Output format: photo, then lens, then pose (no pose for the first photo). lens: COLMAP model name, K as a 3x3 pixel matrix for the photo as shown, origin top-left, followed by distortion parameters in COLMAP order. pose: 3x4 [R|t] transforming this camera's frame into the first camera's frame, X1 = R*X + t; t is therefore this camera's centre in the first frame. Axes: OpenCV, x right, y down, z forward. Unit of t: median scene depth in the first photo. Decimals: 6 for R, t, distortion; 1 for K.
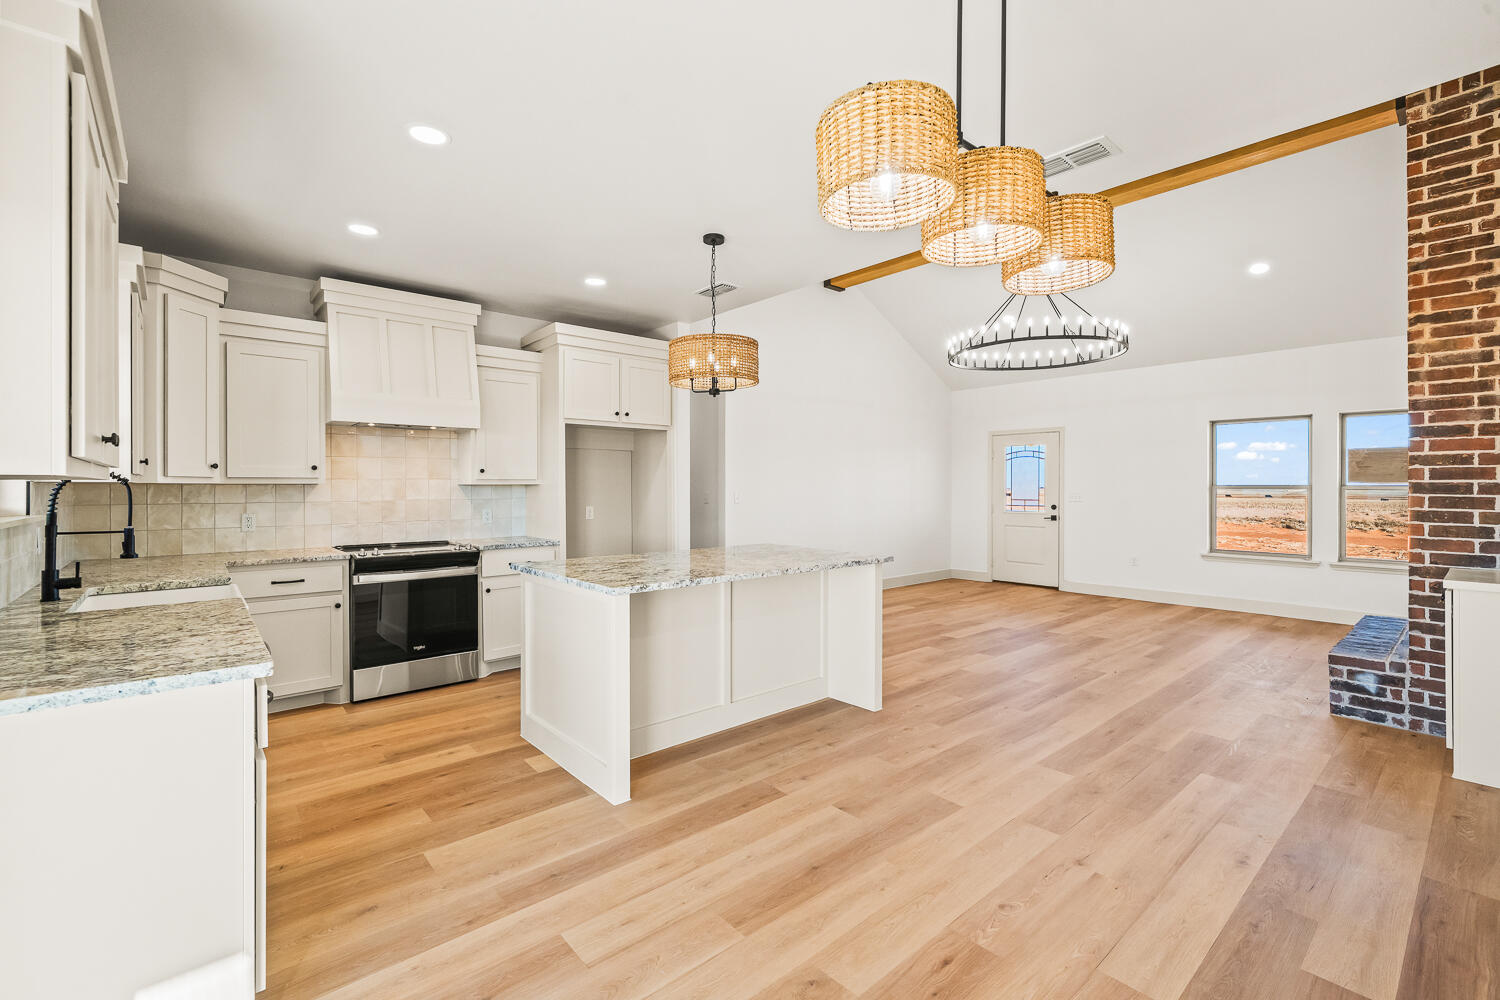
lens RADIAL K [[650.3, 0, 717.4], [0, 650.3, 485.6], [0, 0, 1]] dist [0.003229, -0.000573]
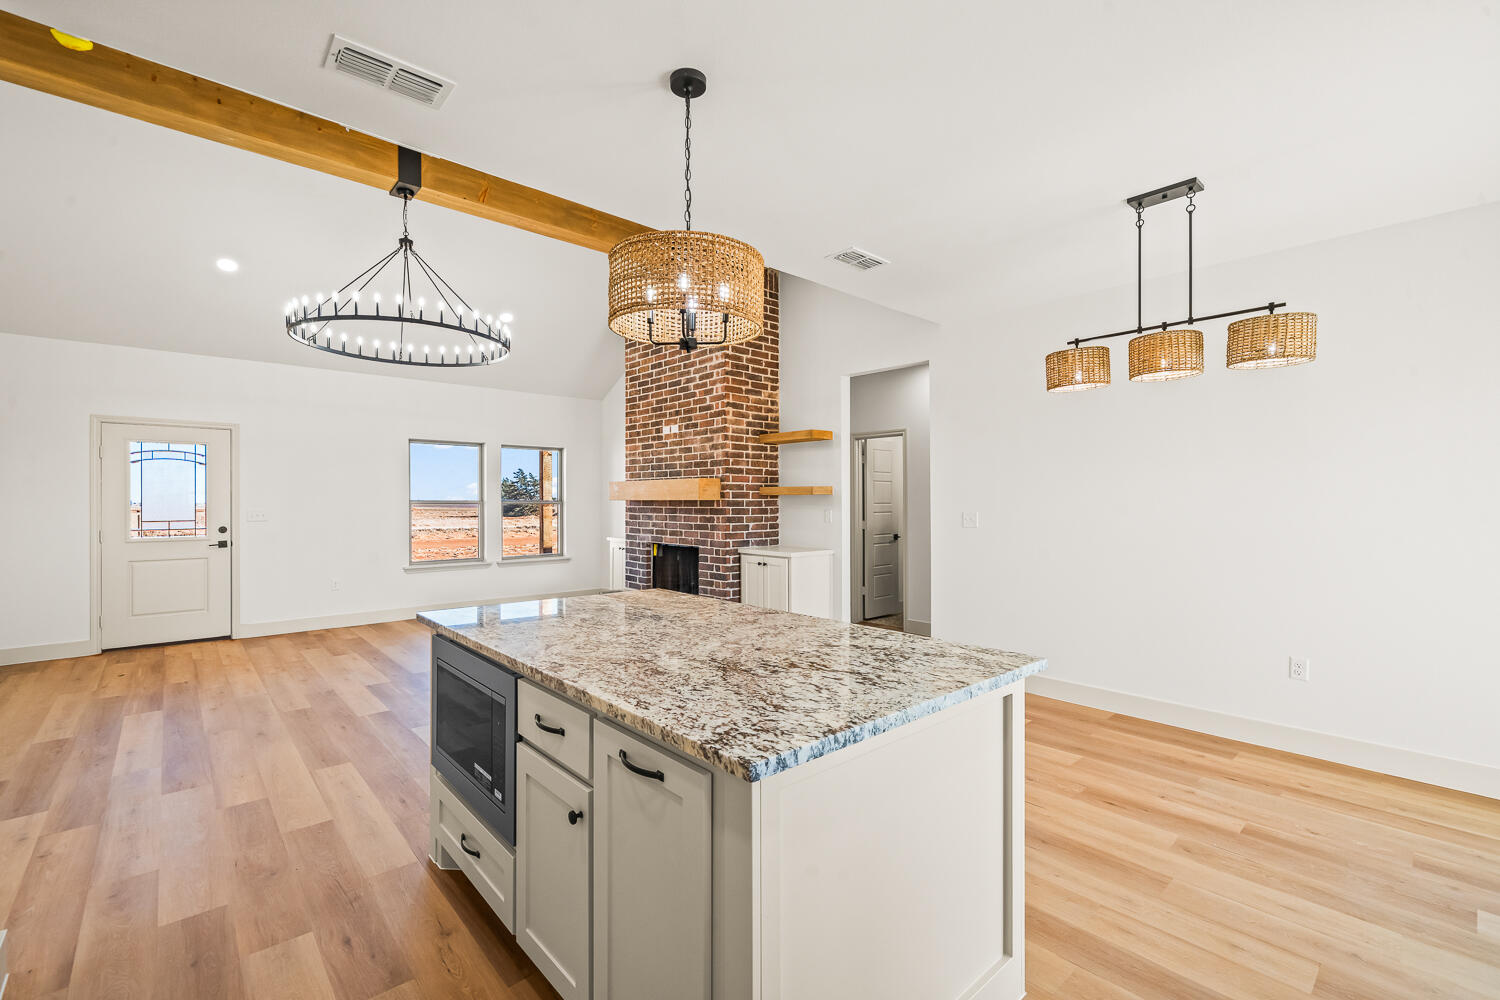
lens RADIAL K [[650.3, 0, 754.7], [0, 650.3, 505.5], [0, 0, 1]] dist [0.003229, -0.000573]
pose [[-0.053504, -0.007261, 0.998541, -0.494848], [-0.002210, 0.999972, 0.007153, -0.002607], [-0.998565, -0.001824, -0.053519, 0.814805]]
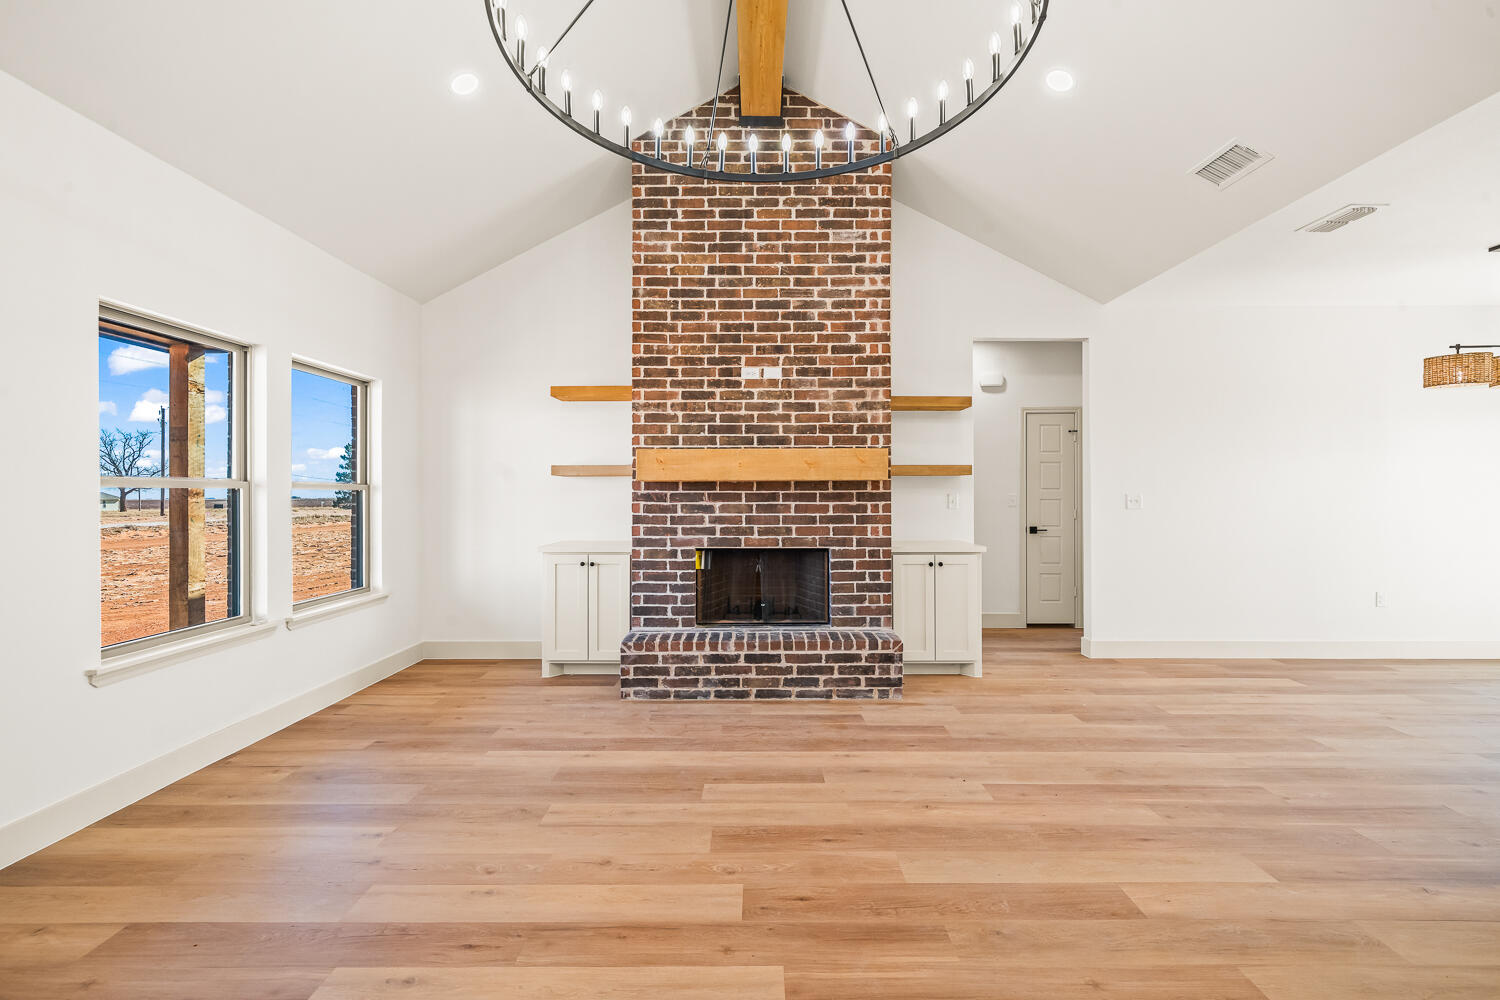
lens RADIAL K [[650.3, 0, 754.4], [0, 650.3, 490.8], [0, 0, 1]] dist [0.003229, -0.000573]
pose [[-0.775383, 0.001191, 0.631490, 0.394620], [-0.000086, 0.999998, -0.001992, 0.013136], [-0.631491, -0.001599, -0.775381, 1.689475]]
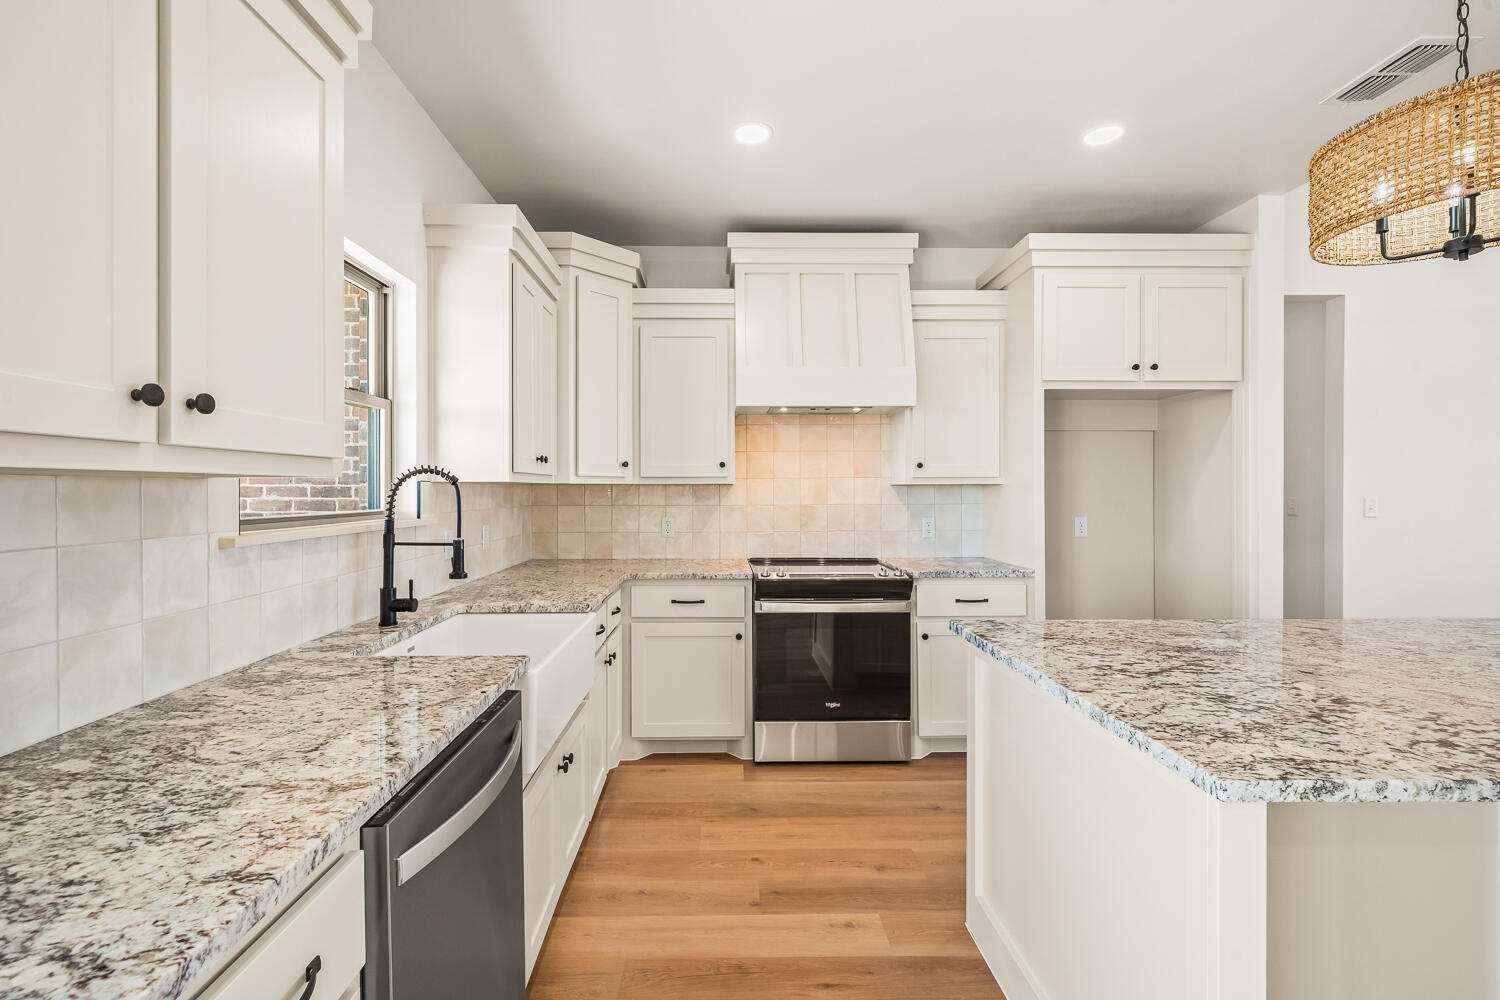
lens RADIAL K [[650.3, 0, 739.8], [0, 650.3, 493.6], [0, 0, 1]] dist [0.003229, -0.000573]
pose [[0.794925, 0.005192, -0.606686, -0.094673], [0.001342, 0.999946, 0.010316, 0.001003], [0.606706, -0.009015, 0.794875, 0.350234]]
